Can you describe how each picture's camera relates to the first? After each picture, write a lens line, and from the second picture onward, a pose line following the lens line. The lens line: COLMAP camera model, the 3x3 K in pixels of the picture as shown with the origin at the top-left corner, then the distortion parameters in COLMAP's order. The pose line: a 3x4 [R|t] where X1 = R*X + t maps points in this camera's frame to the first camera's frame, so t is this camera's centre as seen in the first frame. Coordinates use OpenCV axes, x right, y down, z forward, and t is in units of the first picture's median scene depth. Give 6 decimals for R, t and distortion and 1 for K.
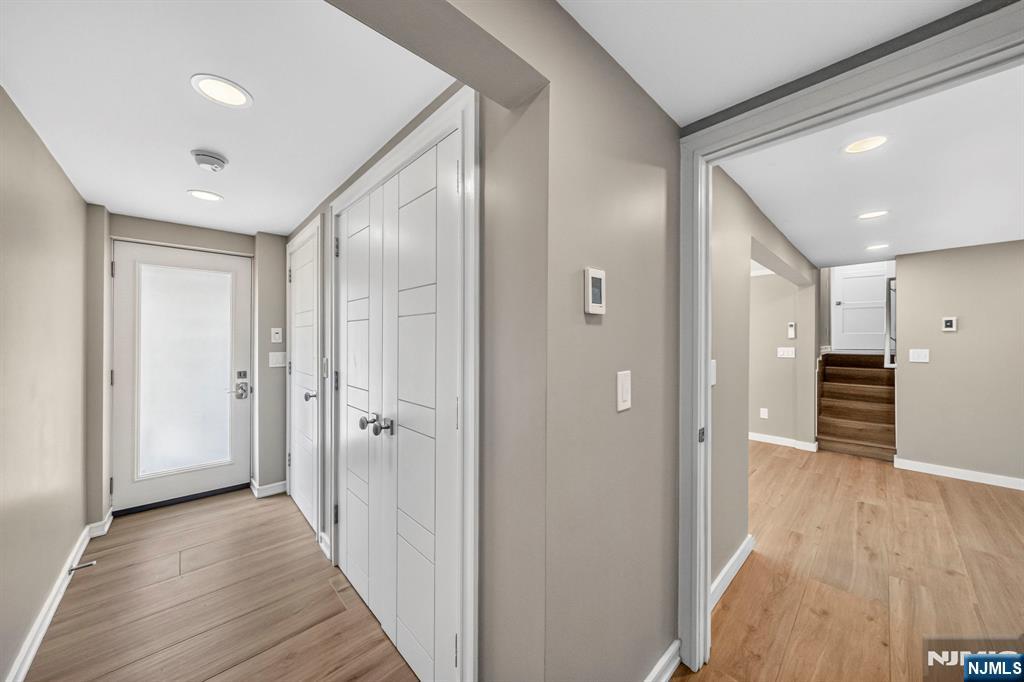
lens RADIAL K [[354.9, 0, 512.0], [0, 354.9, 341.0], [0, 0, 1]] dist [0.000369, 0.000083]
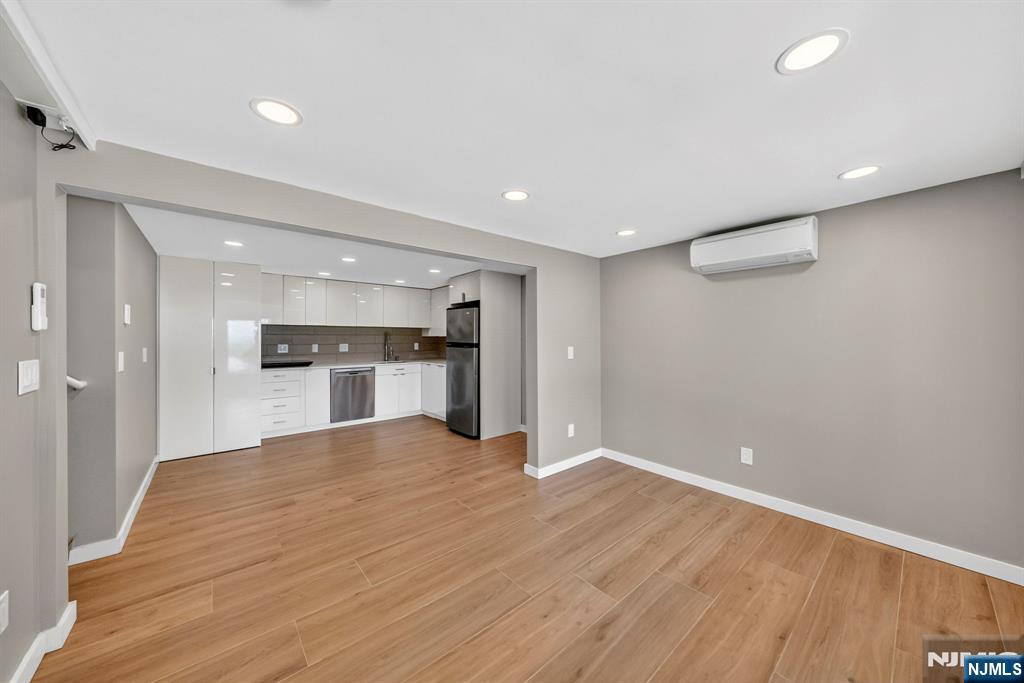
lens RADIAL K [[354.9, 0, 512.0], [0, 354.9, 341.5], [0, 0, 1]] dist [0.000369, 0.000083]
pose [[-0.999105, -0.002642, 0.042224, 0.353116], [-0.002647, 0.999996, -0.000063, 0.003393], [-0.042224, -0.000174, -0.999108, 1.363938]]
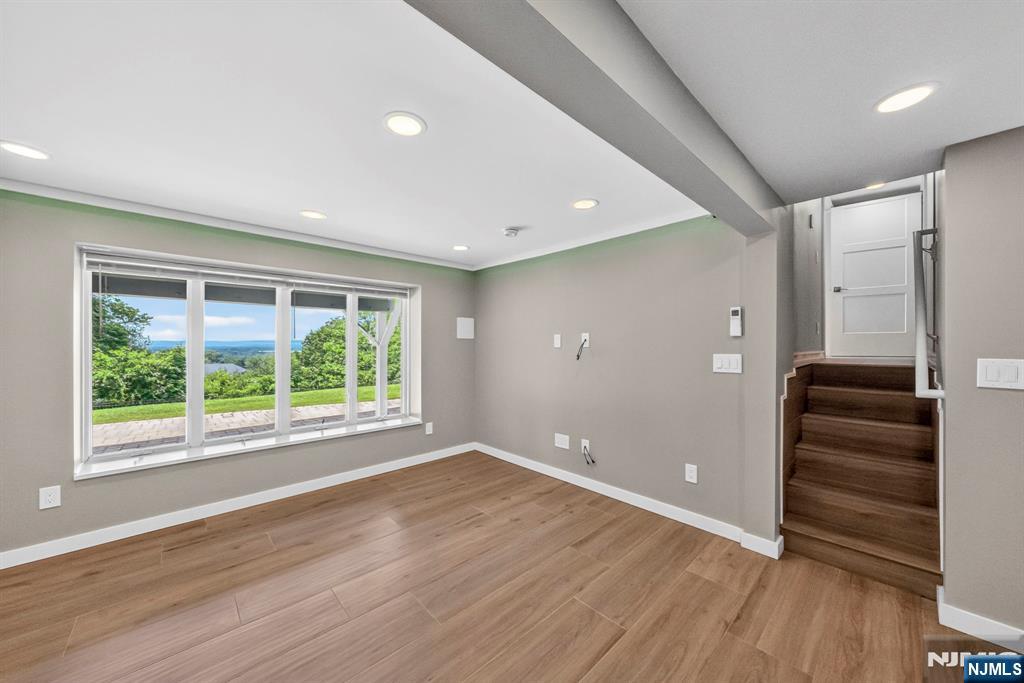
lens RADIAL K [[365.2, 0, 511.5], [0, 365.2, 348.4], [0, 0, 1]] dist [0.000420, -0.000148]
pose [[0.999980, -0.002540, -0.005835, 0.475767], [0.002578, 0.999975, 0.006613, 0.005909], [0.005818, -0.006628, 0.999961, 0.473759]]
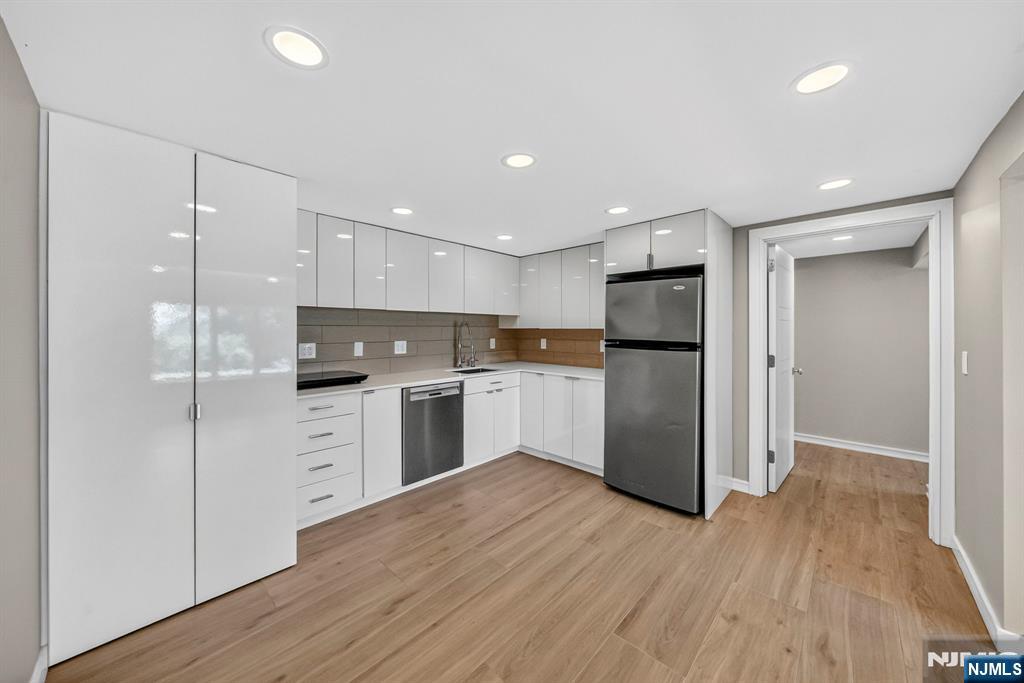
lens RADIAL K [[370.4, 0, 501.0], [0, 370.4, 334.1], [0, 0, 1]] dist [0.012336, 0.000126]
pose [[-0.998648, -0.002908, -0.051901, 0.876101], [-0.003193, 0.999980, 0.005402, -0.007206], [0.051884, 0.005560, -0.998638, 0.883941]]
